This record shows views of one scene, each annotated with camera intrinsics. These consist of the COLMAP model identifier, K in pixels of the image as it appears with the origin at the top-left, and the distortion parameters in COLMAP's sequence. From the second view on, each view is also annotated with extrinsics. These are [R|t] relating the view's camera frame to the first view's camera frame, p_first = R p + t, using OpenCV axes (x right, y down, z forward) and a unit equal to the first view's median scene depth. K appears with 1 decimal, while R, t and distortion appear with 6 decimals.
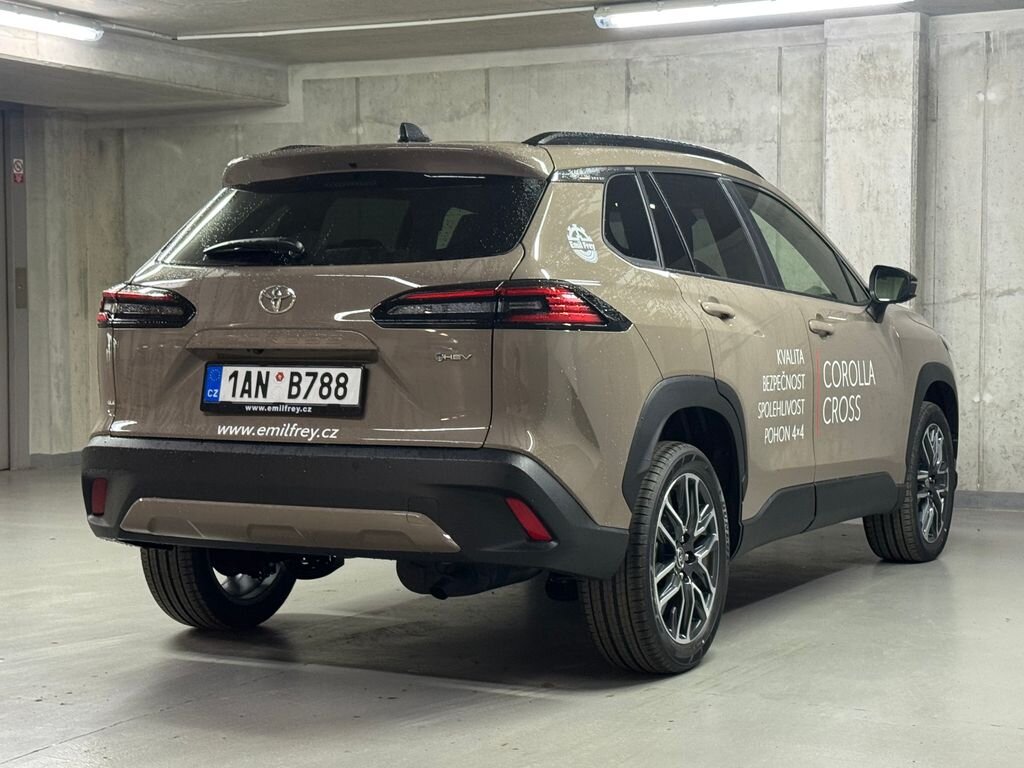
lens RADIAL K [[1853.5, 0, 515.9], [0, 1853.5, 384.5], [0, 0, 1]] dist [0.150417, 0.000000]
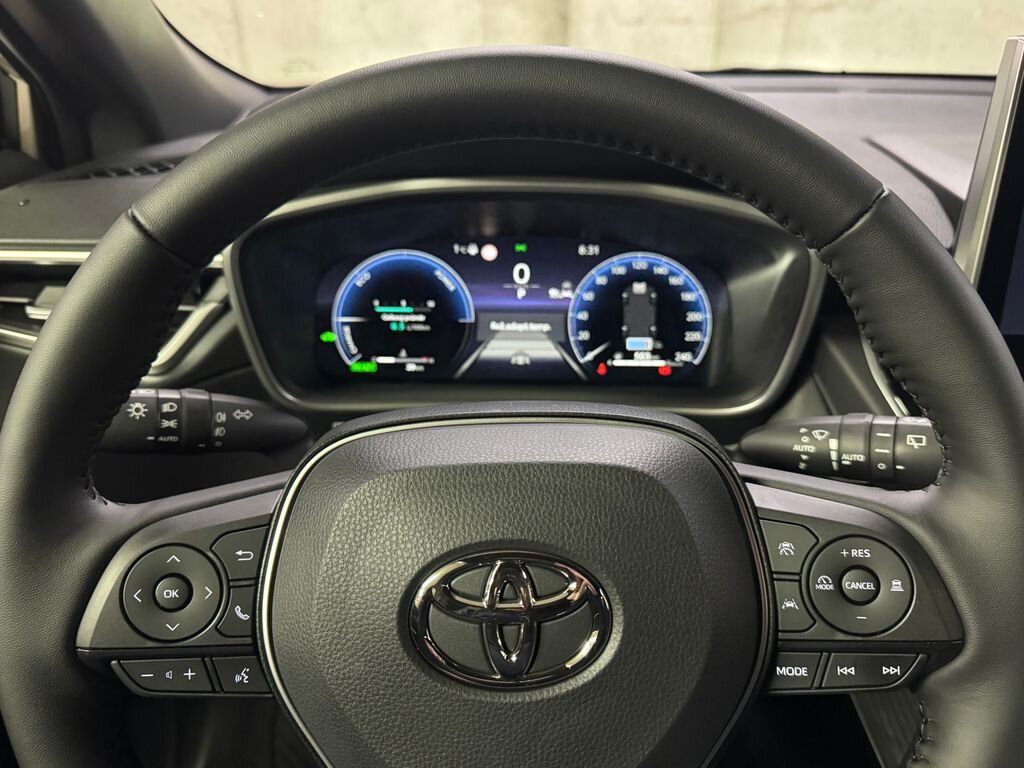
lens RADIAL K [[756.4, 0, 508.1], [0, 756.4, 380.7], [0, 0, 1]] dist [0.028864, -0.036346]
pose [[0.887079, -0.203831, 0.414178, 0.010053], [0.013314, 0.908157, 0.418419, -0.042132], [-0.461425, -0.365656, 0.808321, 0.767100]]
